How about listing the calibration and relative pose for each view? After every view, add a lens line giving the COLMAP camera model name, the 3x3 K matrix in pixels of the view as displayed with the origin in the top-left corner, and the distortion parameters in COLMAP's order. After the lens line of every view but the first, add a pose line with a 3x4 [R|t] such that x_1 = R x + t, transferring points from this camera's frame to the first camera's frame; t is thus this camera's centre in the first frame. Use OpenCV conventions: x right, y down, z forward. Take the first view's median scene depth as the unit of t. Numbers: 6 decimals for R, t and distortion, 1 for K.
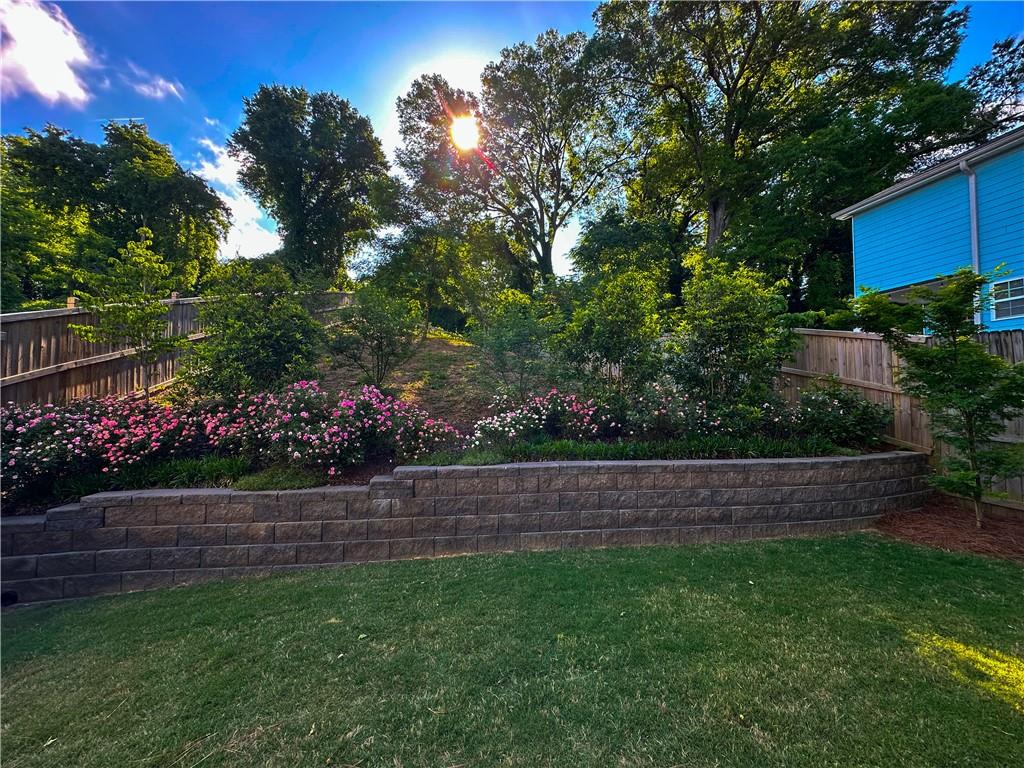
lens RADIAL K [[410.5, 0, 512.0], [0, 410.5, 384.0], [0, 0, 1]] dist [-0.000481, 0.000212]
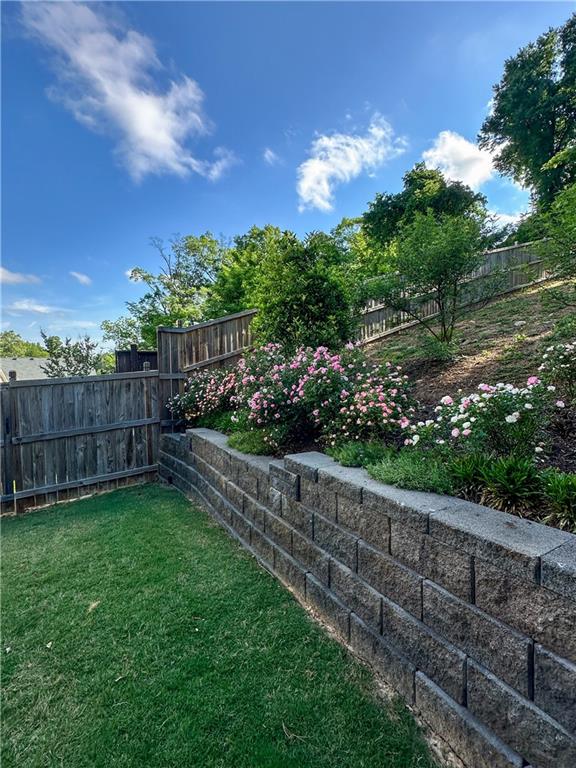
lens RADIAL K [[356.0, 0, 288.0], [0, 356.0, 384.0], [0, 0, 1]] dist [-0.001960, -0.000181]
pose [[0.380500, 0.031596, -0.924241, 0.037636], [0.054484, 0.996914, 0.056511, 0.006010], [0.923174, -0.071859, 0.377605, 0.097821]]
